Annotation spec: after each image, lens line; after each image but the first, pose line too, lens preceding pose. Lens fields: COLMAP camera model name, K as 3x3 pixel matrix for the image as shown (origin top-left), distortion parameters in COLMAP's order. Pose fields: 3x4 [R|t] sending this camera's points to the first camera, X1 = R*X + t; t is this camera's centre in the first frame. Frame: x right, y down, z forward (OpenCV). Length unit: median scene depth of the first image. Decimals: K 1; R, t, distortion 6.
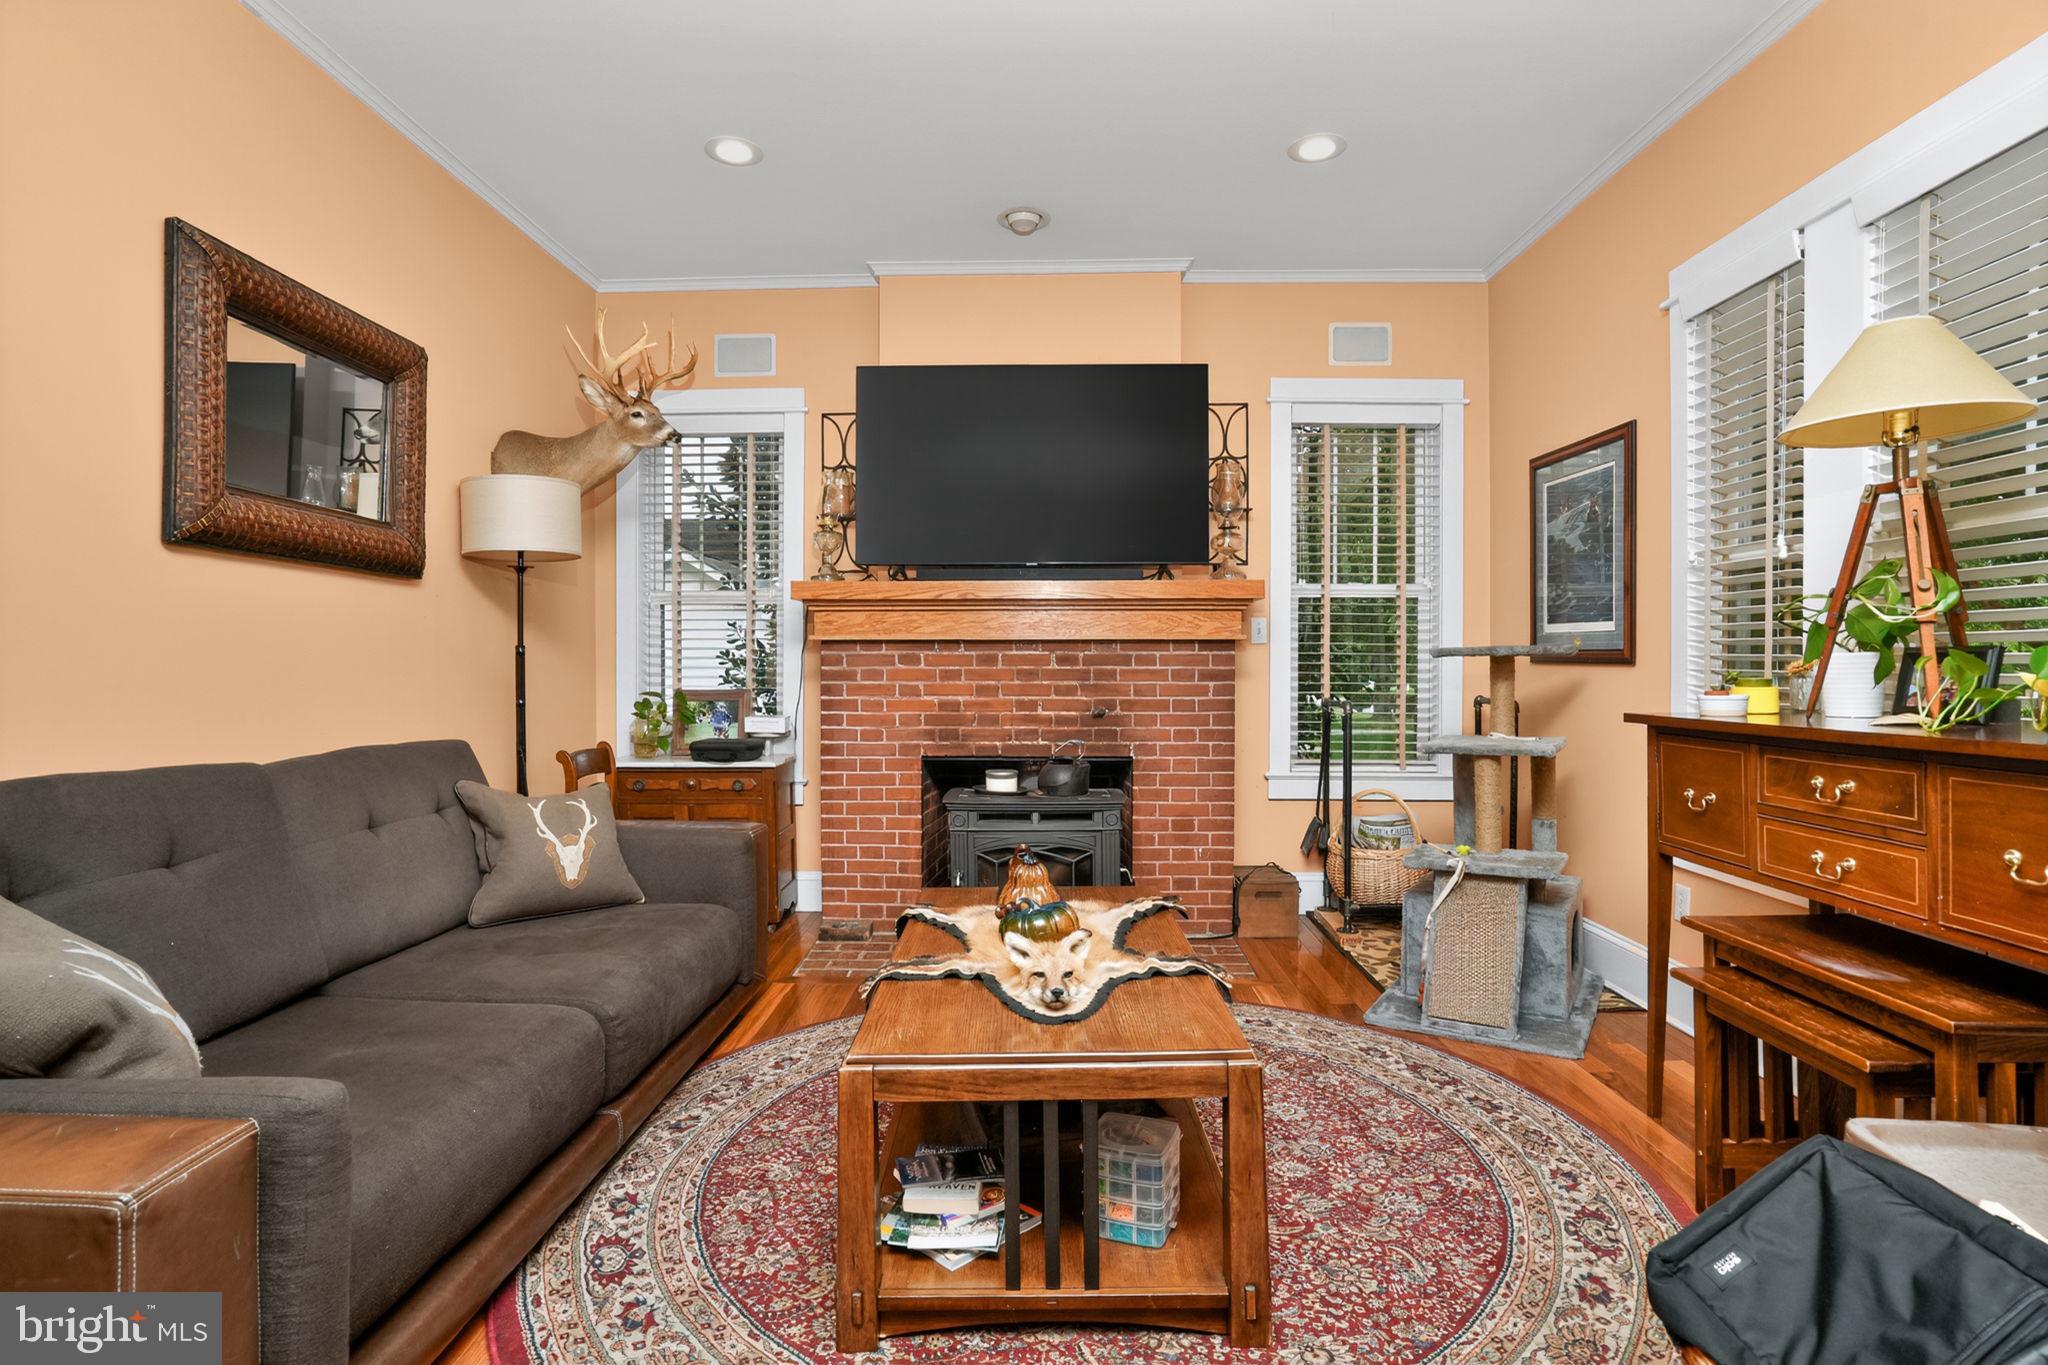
lens RADIAL K [[972.8, 0, 1025.8], [0, 972.8, 670.1], [0, 0, 1]] dist [-0.036388, 0.006177]
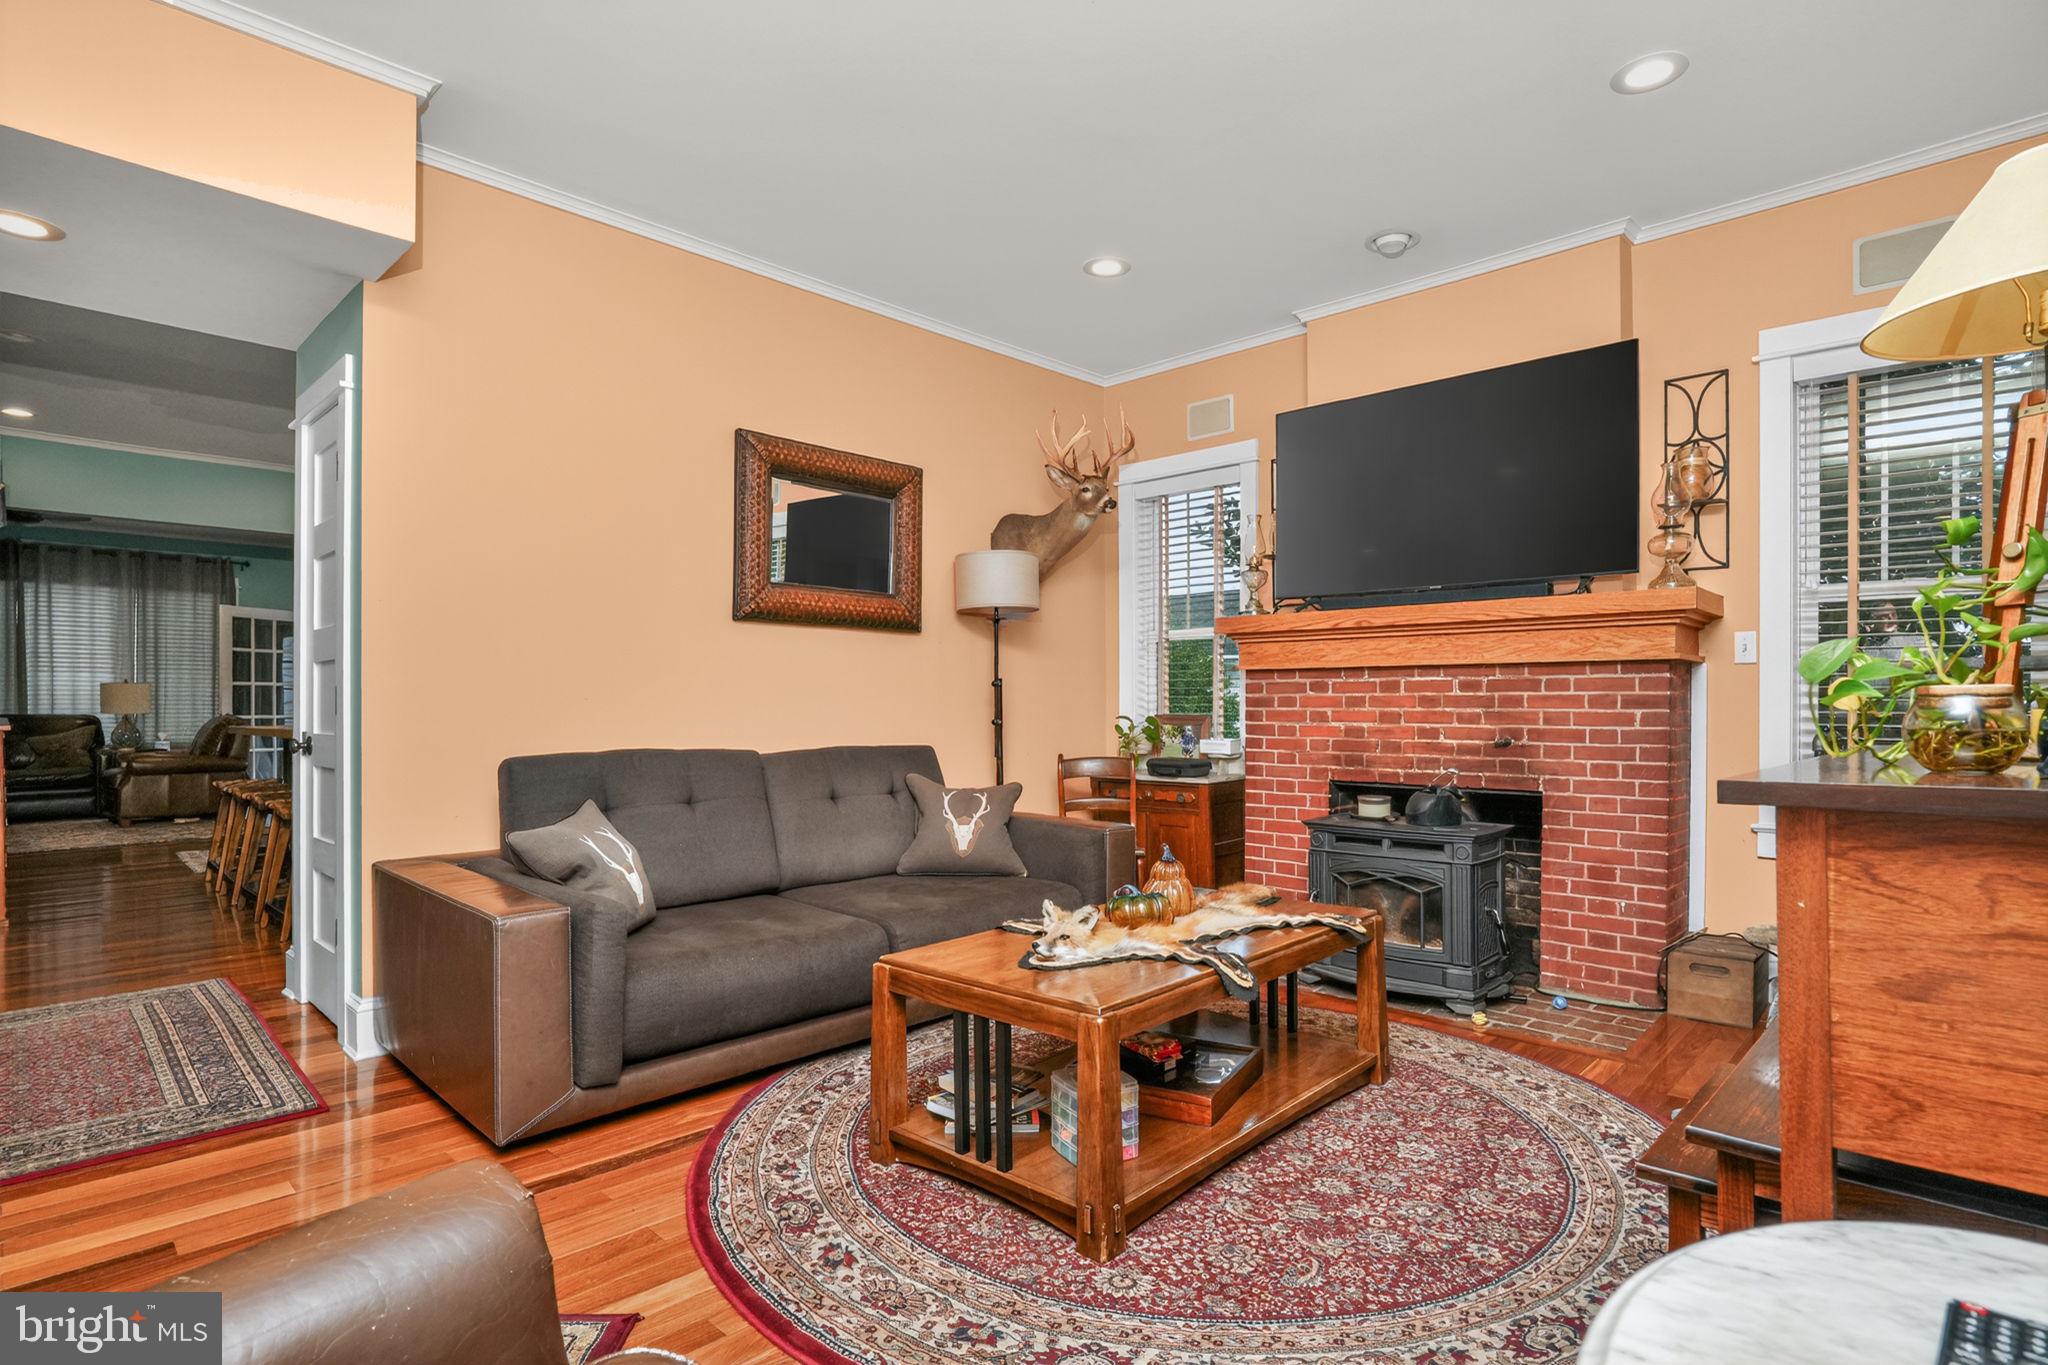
lens RADIAL K [[972.8, 0, 1038.7], [0, 972.8, 695.4], [0, 0, 1]] dist [-0.036388, 0.006177]
pose [[0.764426, -0.003122, -0.644703, 0.330526], [-0.001032, 0.999981, -0.006066, 0.005271], [0.644710, 0.005302, 0.764409, 0.013736]]
